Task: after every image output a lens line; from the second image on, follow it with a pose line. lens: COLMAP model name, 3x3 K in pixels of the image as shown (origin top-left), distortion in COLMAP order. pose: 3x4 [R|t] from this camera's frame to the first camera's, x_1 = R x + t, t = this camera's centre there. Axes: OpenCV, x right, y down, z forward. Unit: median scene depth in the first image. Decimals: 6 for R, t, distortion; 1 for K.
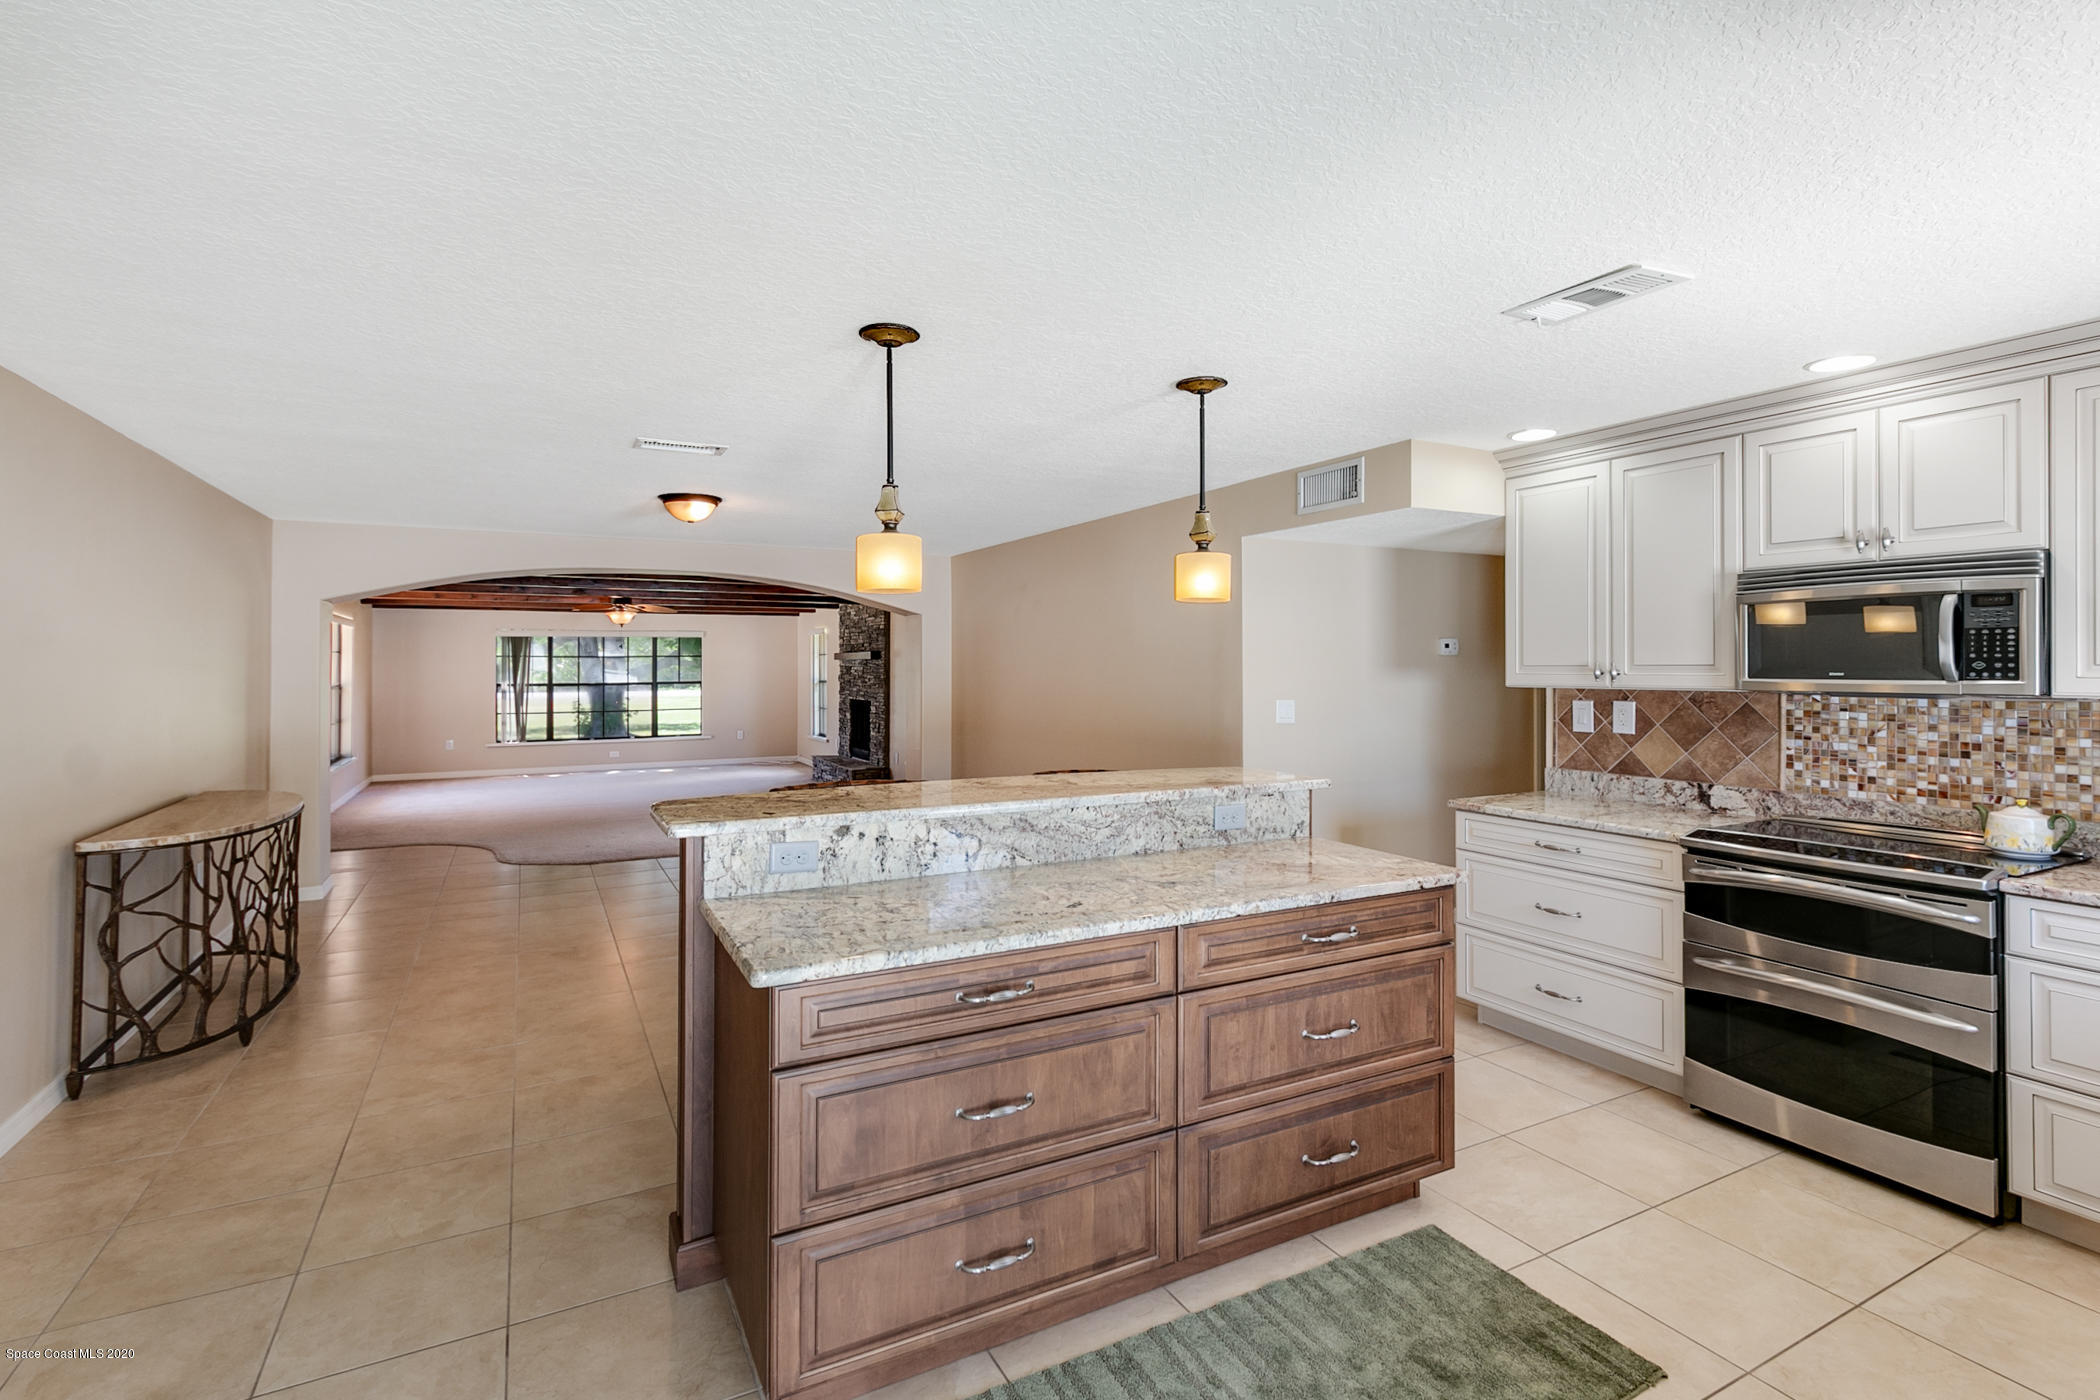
lens RADIAL K [[958.5, 0, 1018.6], [0, 958.5, 661.7], [0, 0, 1]] dist [-0.001305, -0.001653]
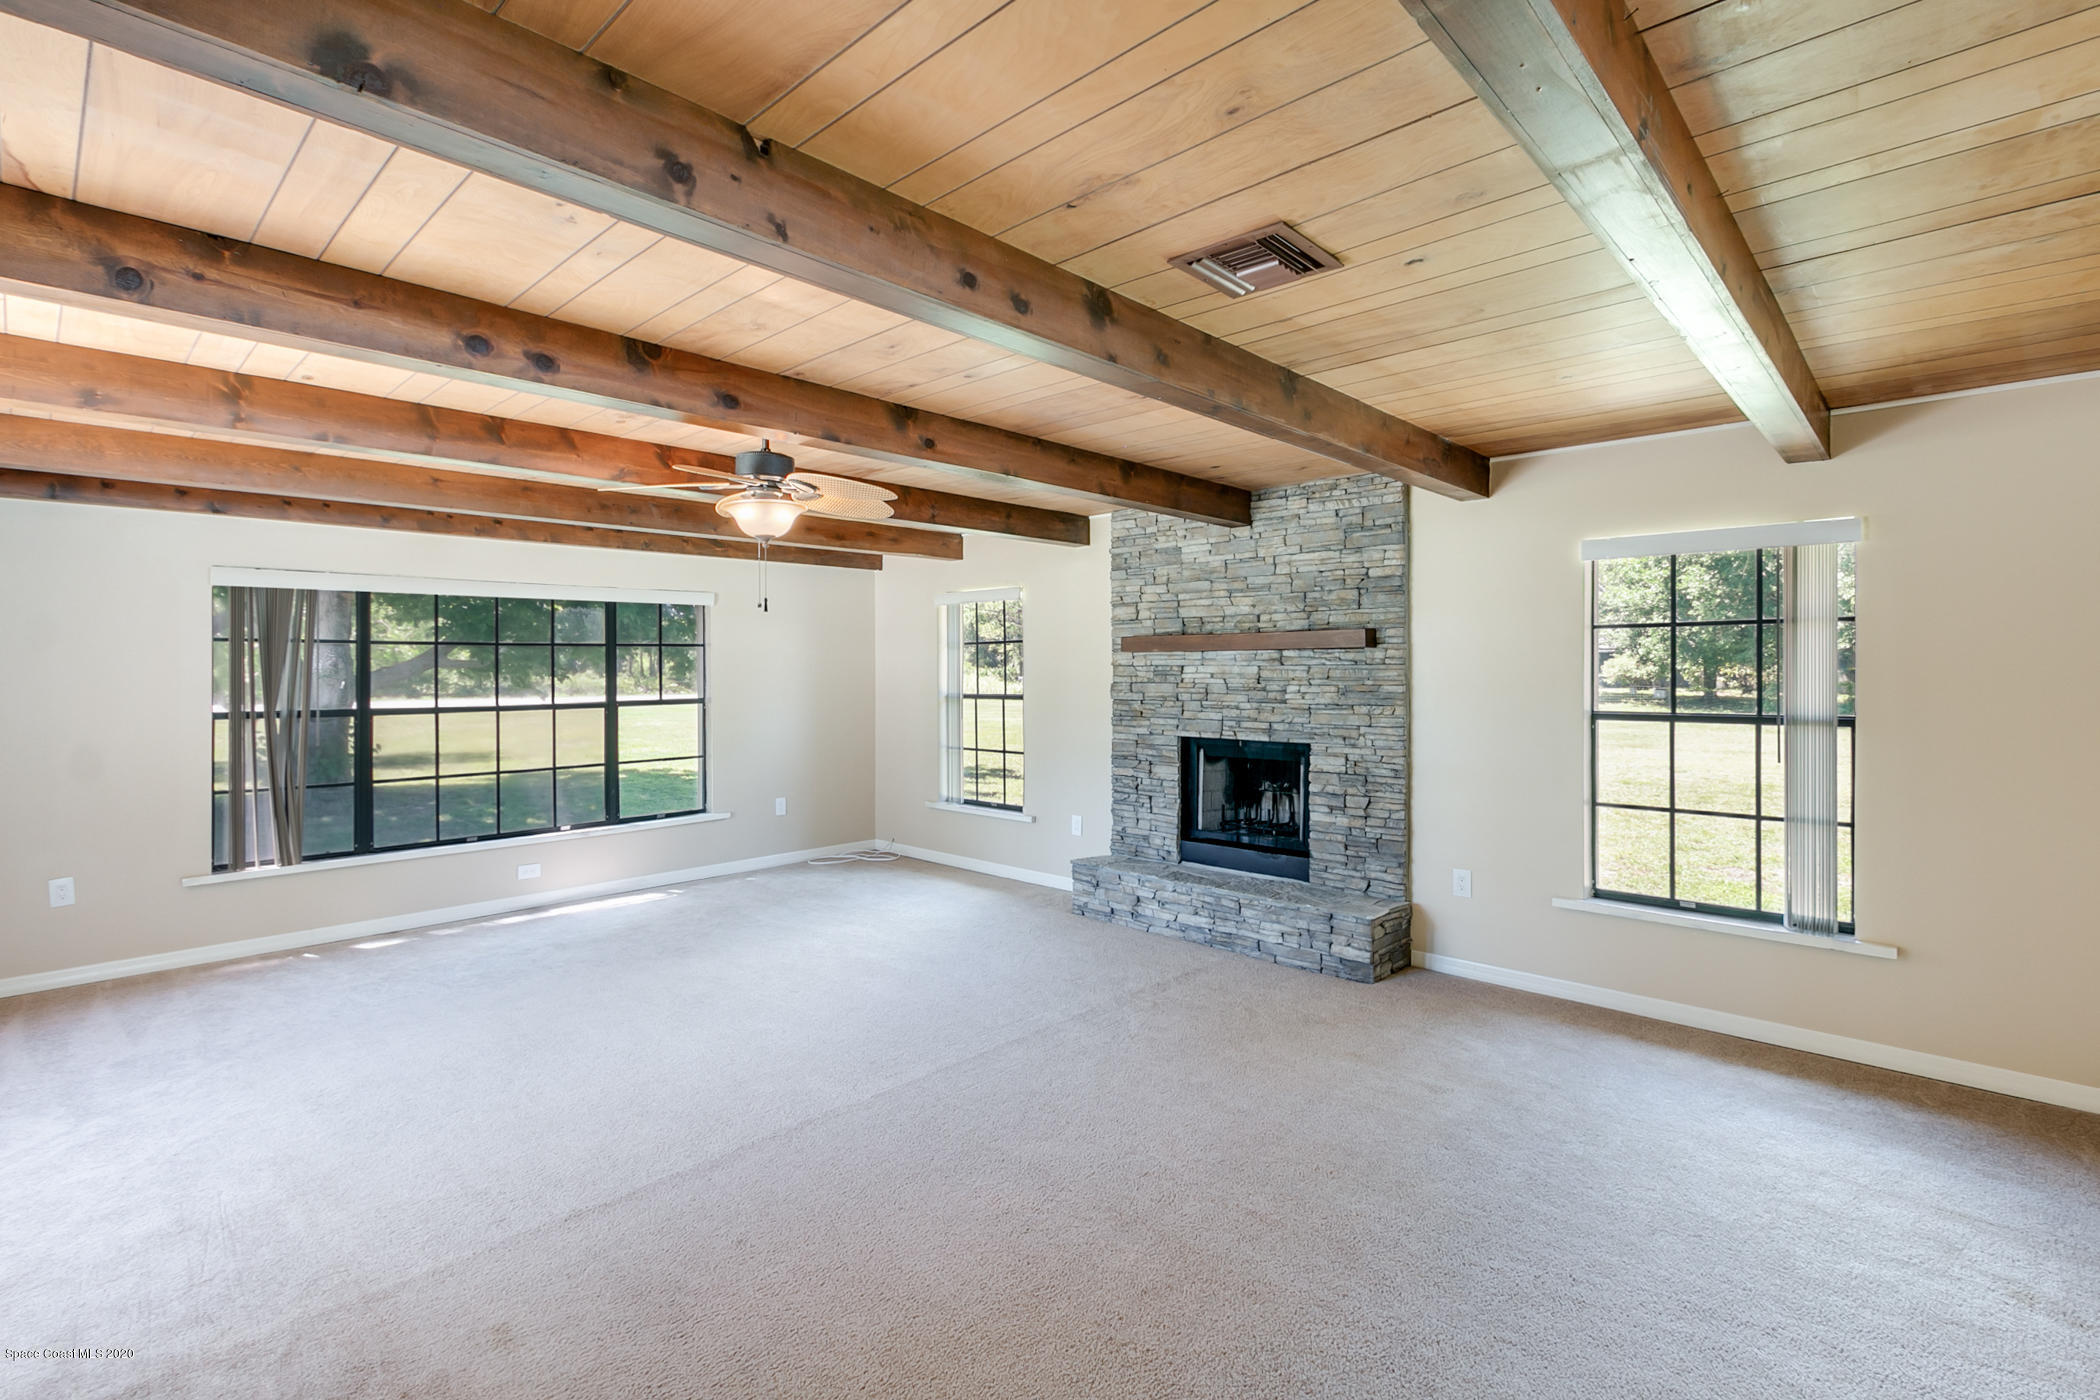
lens RADIAL K [[958.5, 0, 1050.8], [0, 958.5, 667.6], [0, 0, 1]] dist [-0.001305, -0.001653]
pose [[0.939456, -0.001264, 0.342666, -1.524606], [0.000138, 0.999995, 0.003310, 0.017665], [-0.342669, -0.003062, 0.939451, 2.292714]]
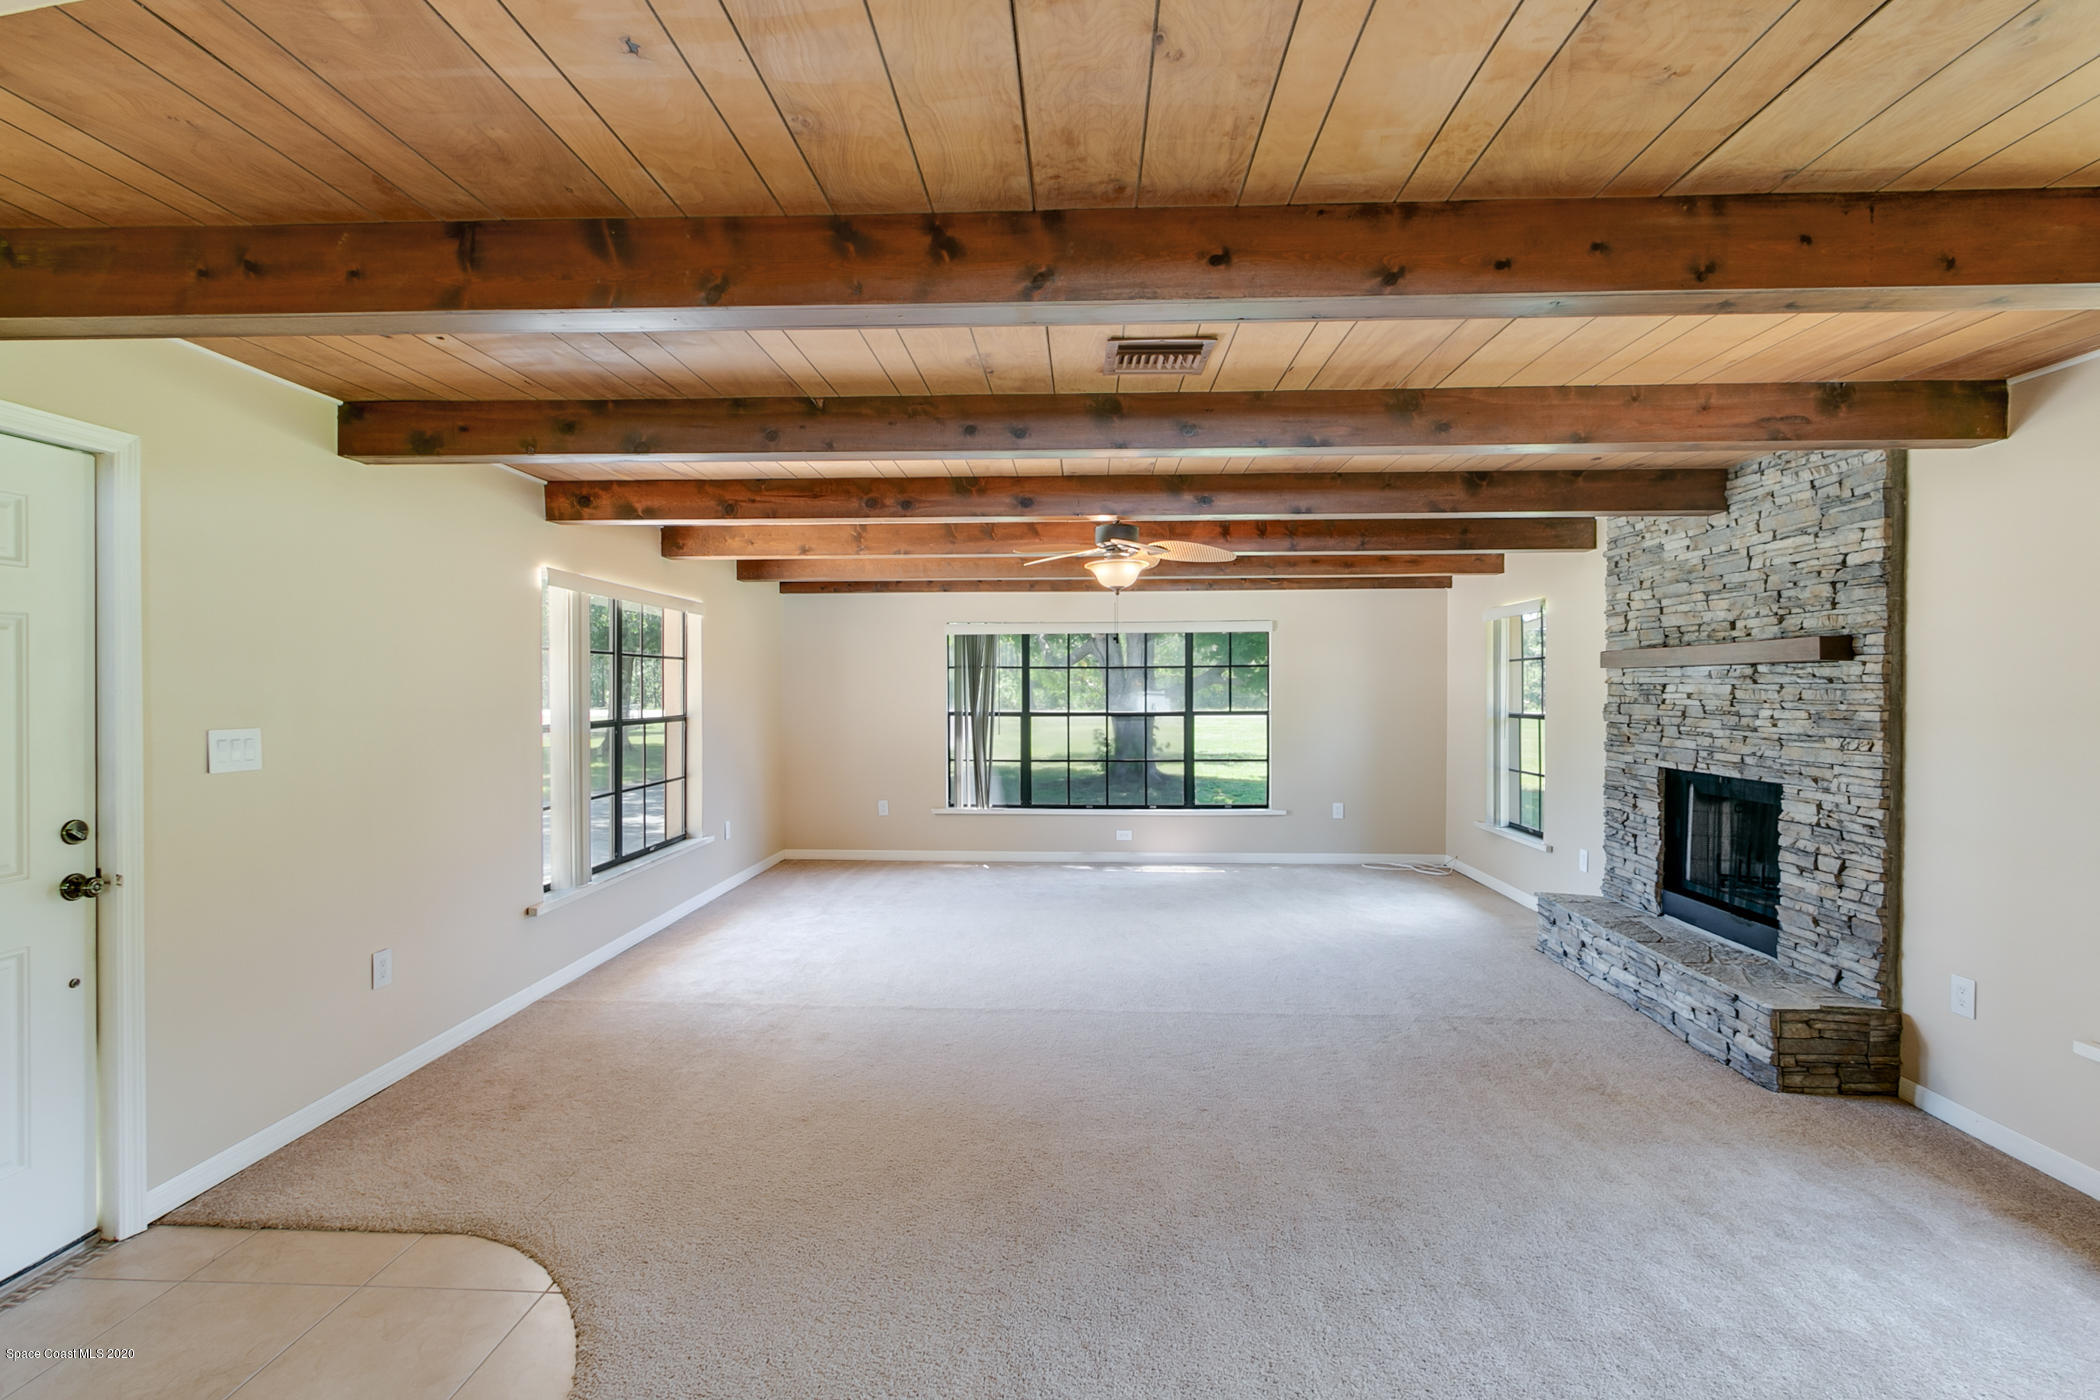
lens RADIAL K [[958.5, 0, 1054.1], [0, 958.5, 696.1], [0, 0, 1]] dist [-0.001305, -0.001653]
pose [[0.876326, 0.006778, -0.481671, -0.796083], [0.000596, 0.999885, 0.015155, 0.015567], [0.481718, -0.013568, 0.876221, 2.096107]]
